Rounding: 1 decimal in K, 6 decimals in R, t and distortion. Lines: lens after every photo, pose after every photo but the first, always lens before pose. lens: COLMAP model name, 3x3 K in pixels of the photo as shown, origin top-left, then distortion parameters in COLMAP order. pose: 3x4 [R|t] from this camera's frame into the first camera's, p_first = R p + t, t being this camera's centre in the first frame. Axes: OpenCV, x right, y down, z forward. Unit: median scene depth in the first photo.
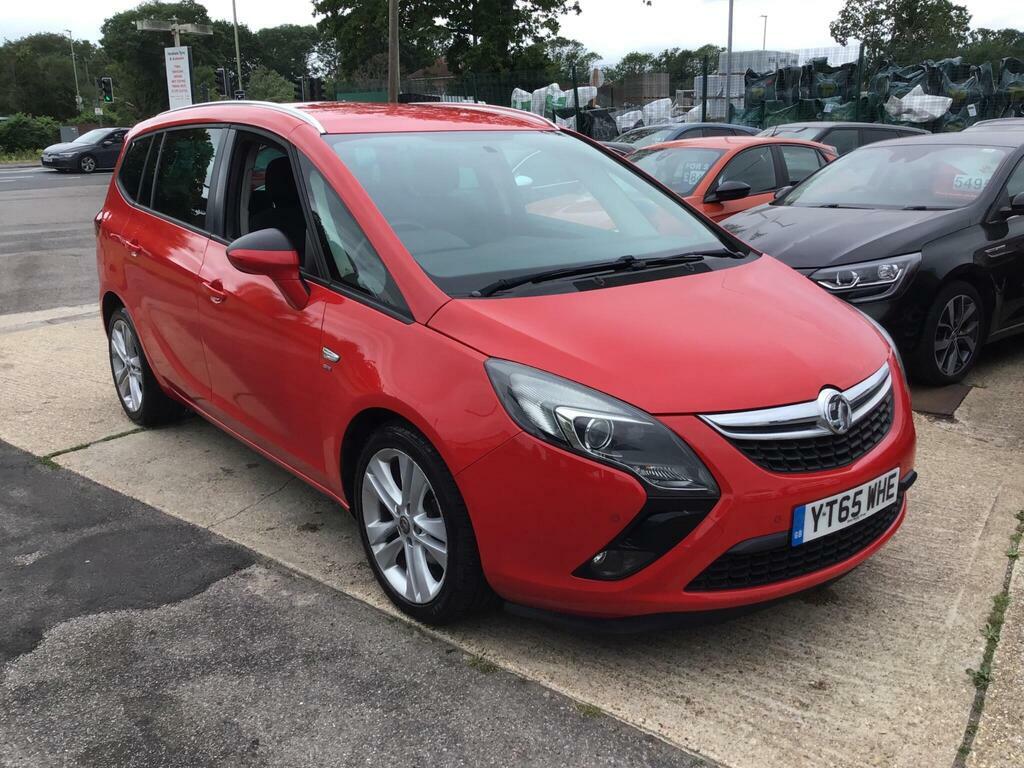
lens RADIAL K [[935.5, 0, 512.0], [0, 935.5, 384.0], [0, 0, 1]] dist [0.003875, -0.016332]
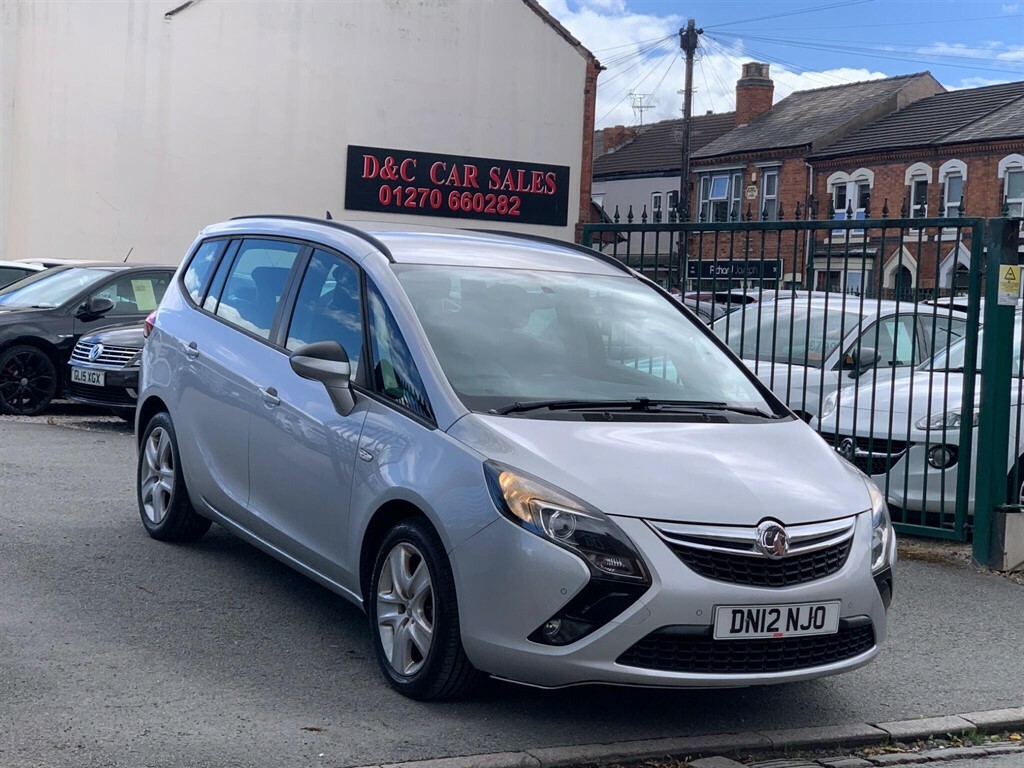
lens RADIAL K [[935.5, 0, 512.0], [0, 935.5, 384.0], [0, 0, 1]] dist [0.003875, -0.016332]
pose [[0.991905, 0.115785, -0.052136, 0.052745], [-0.122051, 0.982628, -0.139806, 0.038323], [0.035042, 0.145037, 0.988805, -0.190301]]
